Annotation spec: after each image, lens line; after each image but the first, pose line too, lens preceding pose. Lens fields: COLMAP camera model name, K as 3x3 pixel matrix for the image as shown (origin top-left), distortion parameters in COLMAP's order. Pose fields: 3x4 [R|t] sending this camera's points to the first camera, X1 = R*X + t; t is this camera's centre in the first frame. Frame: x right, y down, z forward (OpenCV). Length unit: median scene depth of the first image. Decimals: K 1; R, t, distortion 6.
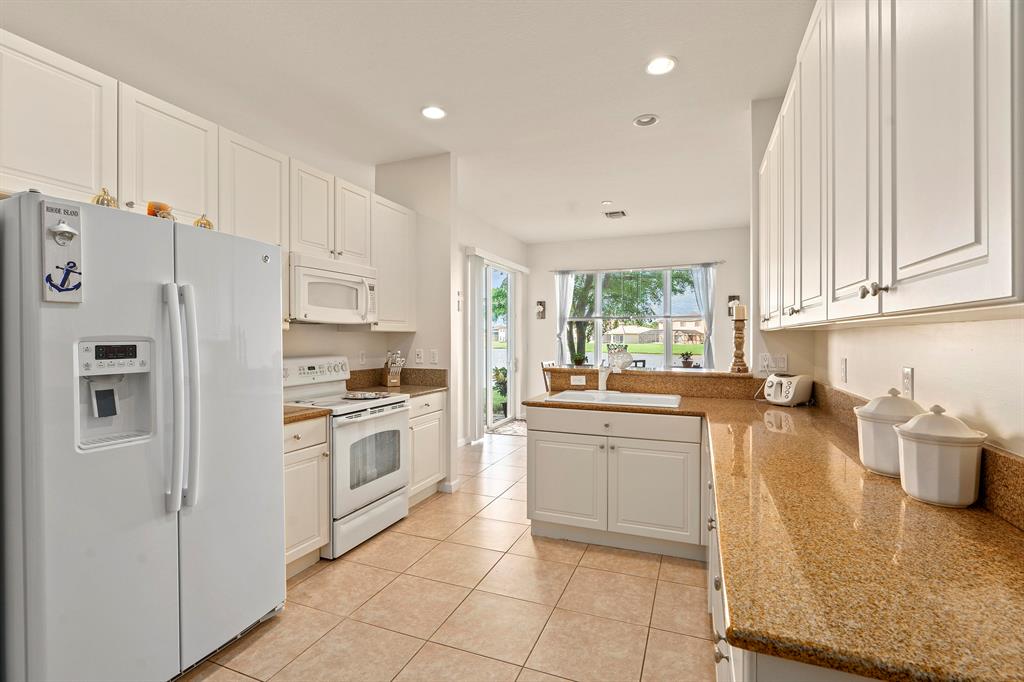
lens RADIAL K [[465.5, 0, 510.5], [0, 465.5, 336.8], [0, 0, 1]] dist [-0.008190, -0.000255]
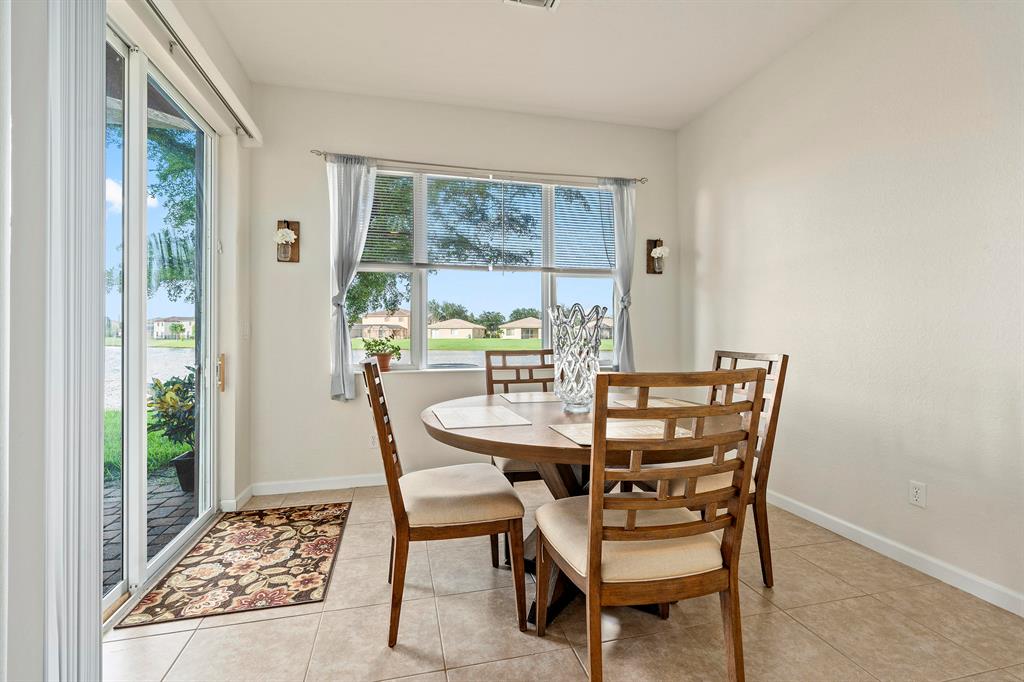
lens RADIAL K [[473.3, 0, 511.9], [0, 473.3, 334.6], [0, 0, 1]] dist [-0.003428, 0.000019]
pose [[0.812153, -0.000461, 0.583445, -0.055380], [-0.002340, 0.999989, 0.004047, 0.070037], [-0.583440, -0.004652, 0.812143, 1.375959]]
